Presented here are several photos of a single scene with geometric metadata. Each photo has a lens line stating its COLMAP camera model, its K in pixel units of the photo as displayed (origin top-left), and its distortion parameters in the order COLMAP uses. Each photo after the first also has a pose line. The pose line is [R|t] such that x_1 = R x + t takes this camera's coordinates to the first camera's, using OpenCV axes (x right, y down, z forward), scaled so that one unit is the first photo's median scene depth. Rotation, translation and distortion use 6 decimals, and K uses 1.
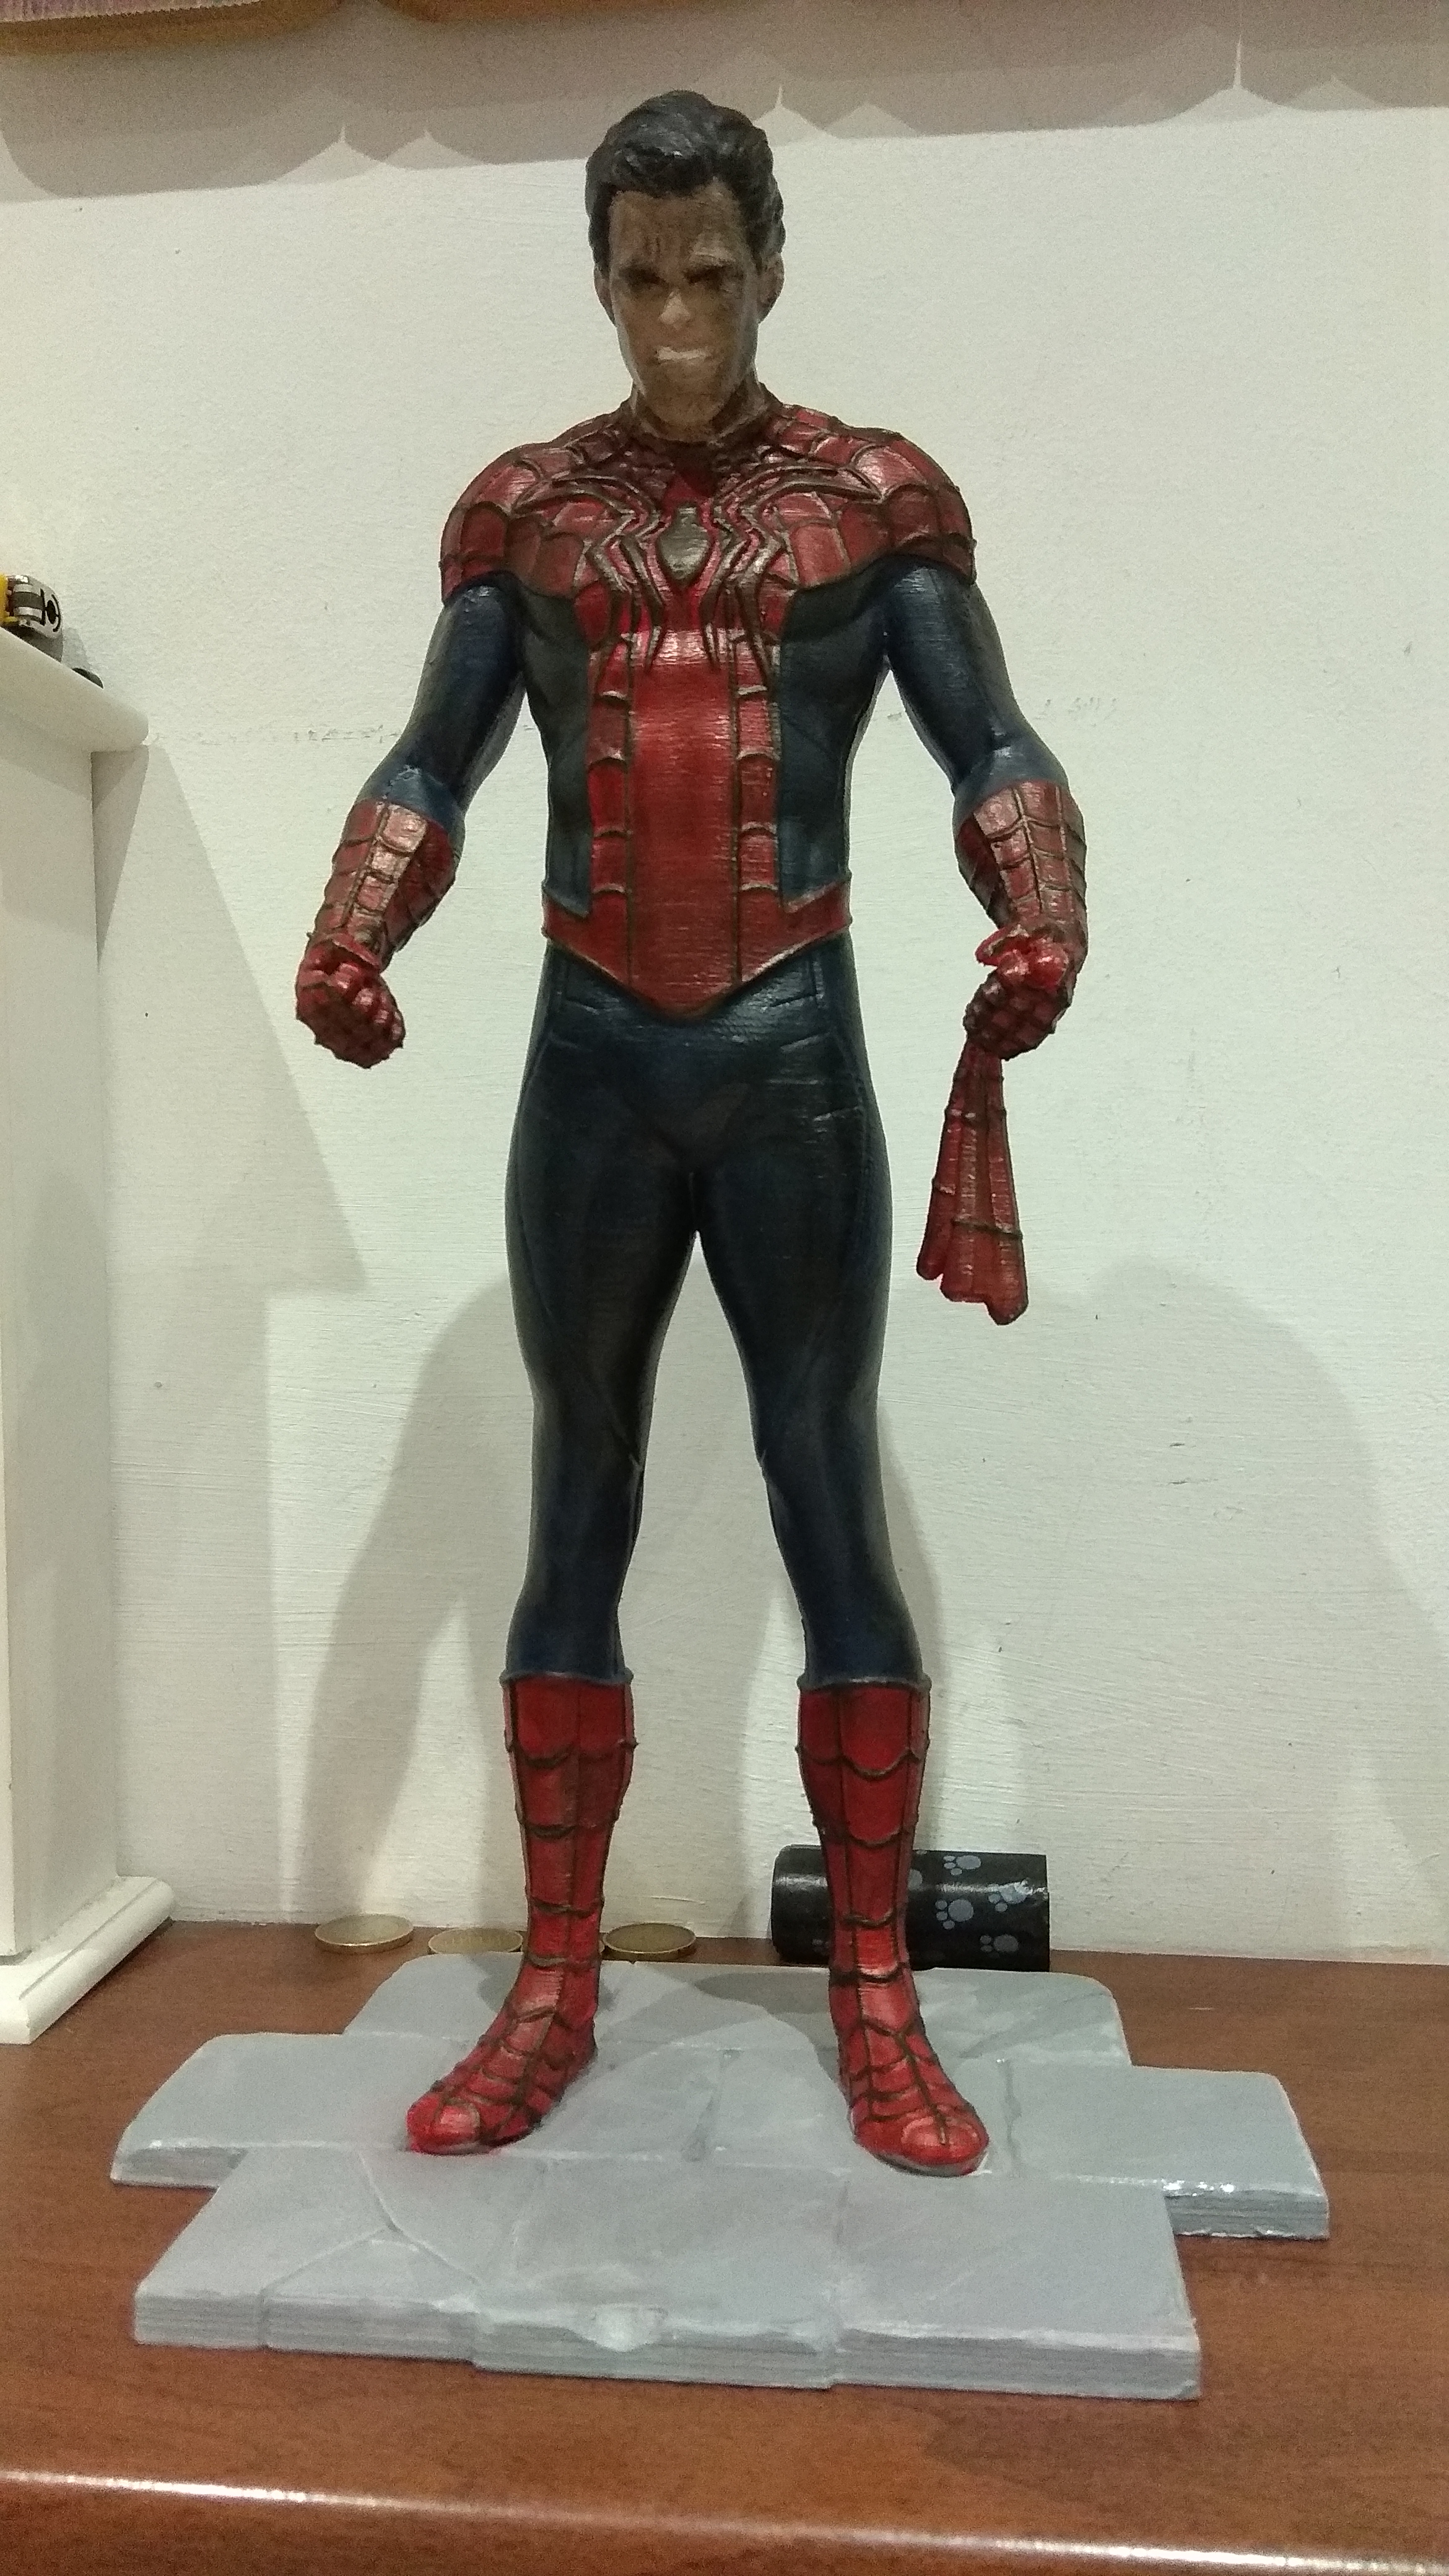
lens RADIAL K [[1999.4, 0, 724.5], [0, 1999.4, 1288.0], [0, 0, 1]] dist [0.123036, -0.235346]
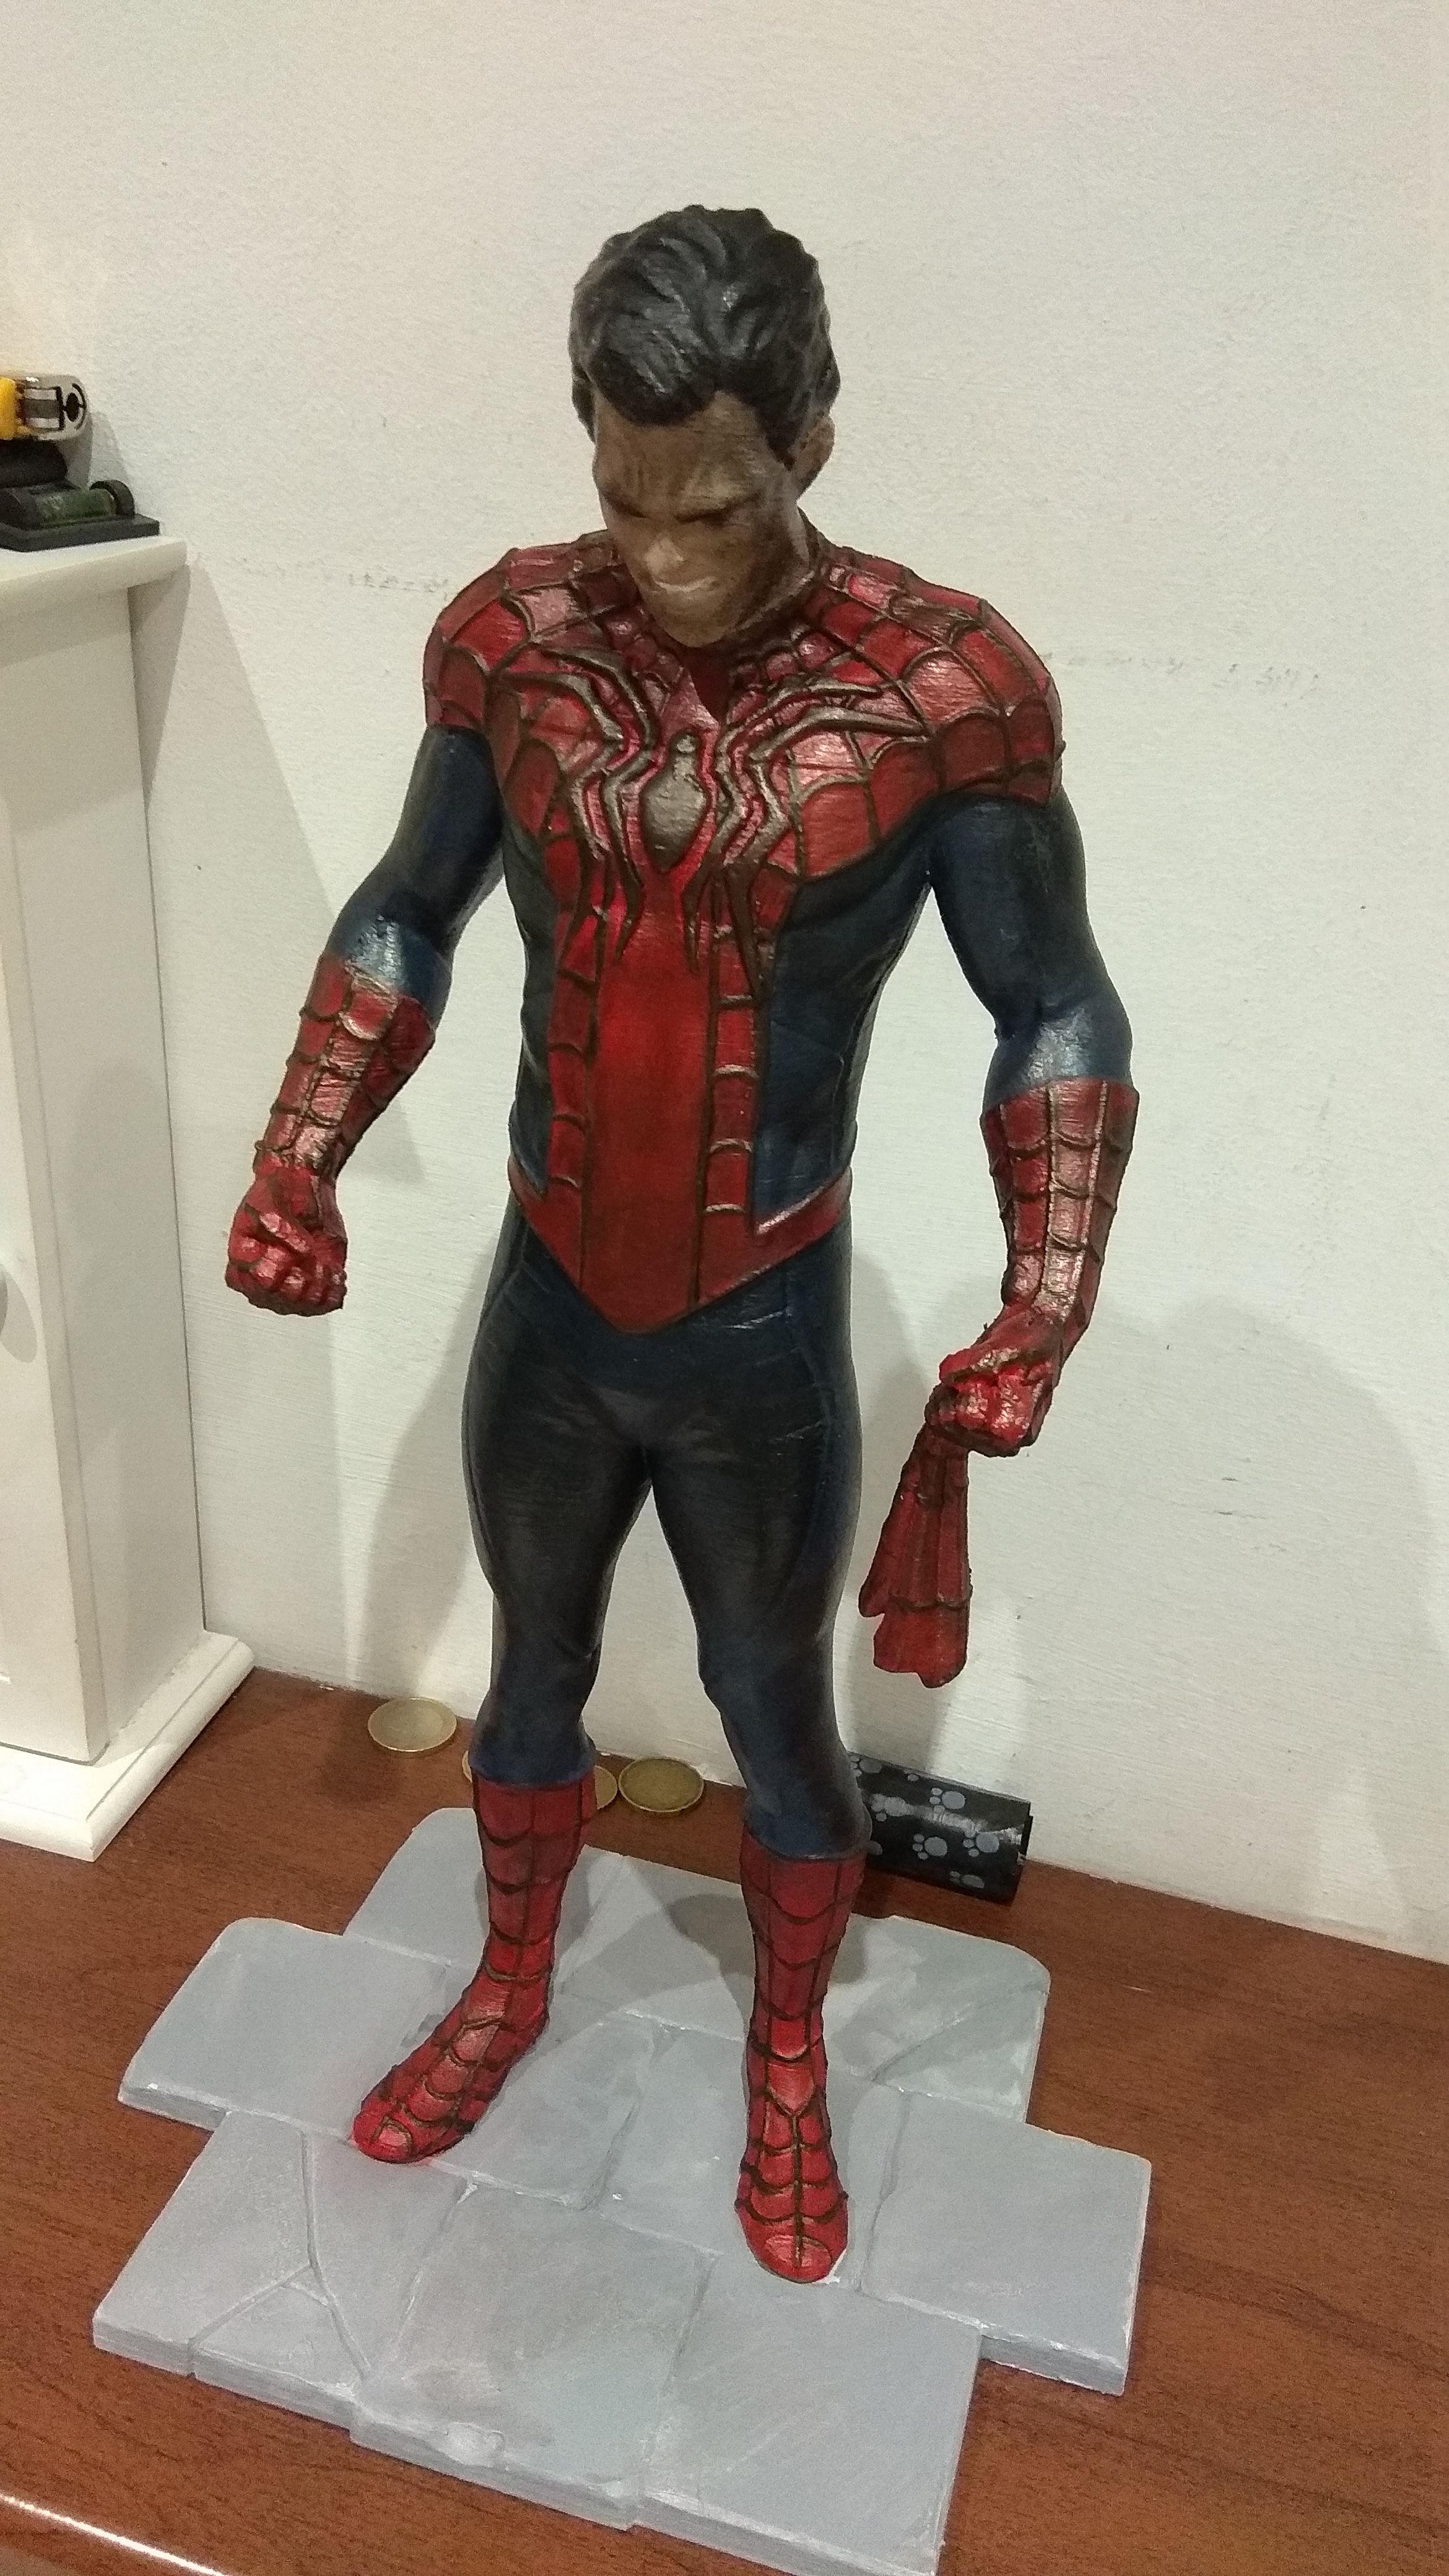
lens RADIAL K [[2008.2, 0, 724.5], [0, 2008.2, 1288.0], [0, 0, 1]] dist [0.123730, -0.248577]
pose [[0.983083, 0.139365, -0.118852, 0.119359], [-0.077758, 0.905068, 0.418098, -0.508100], [0.165837, -0.401784, 0.900593, 0.175974]]
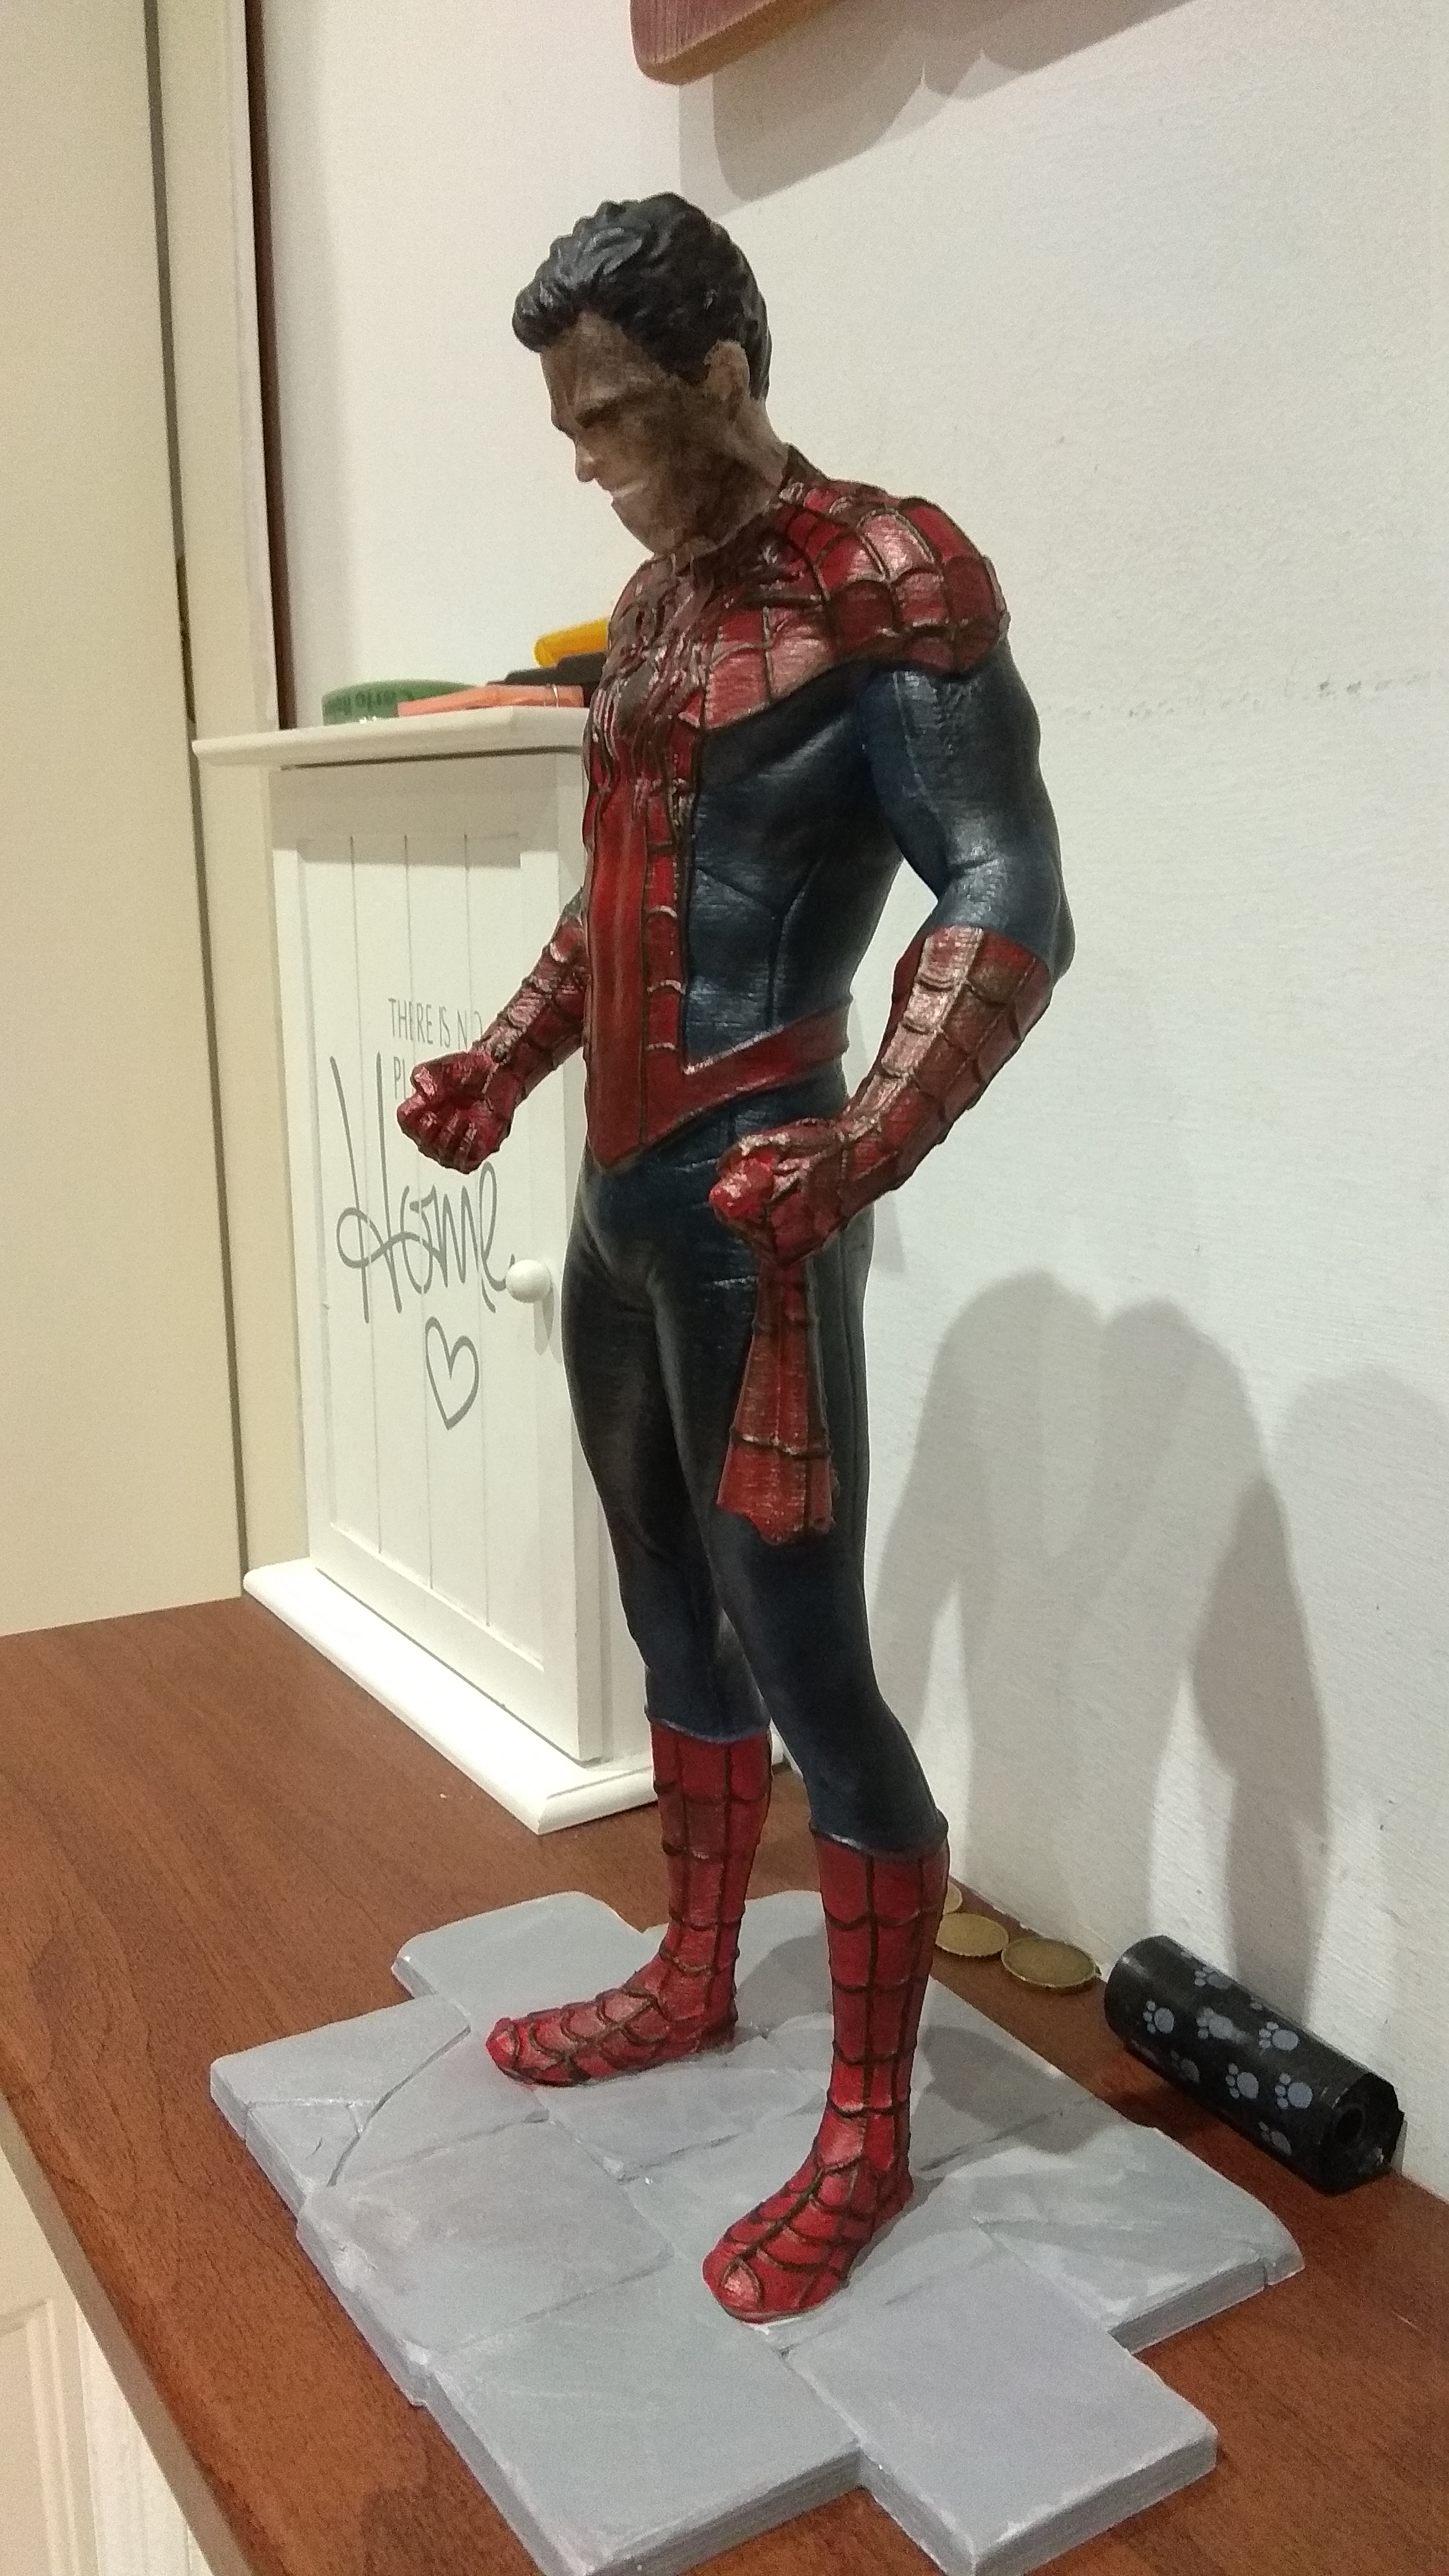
lens RADIAL K [[2008.2, 0, 724.5], [0, 2008.2, 1288.0], [0, 0, 1]] dist [0.123730, -0.248577]
pose [[0.636912, 0.172032, -0.751497, 0.750759], [-0.036546, 0.980426, 0.193464, -0.260103], [0.770069, -0.095756, 0.630733, 0.367493]]
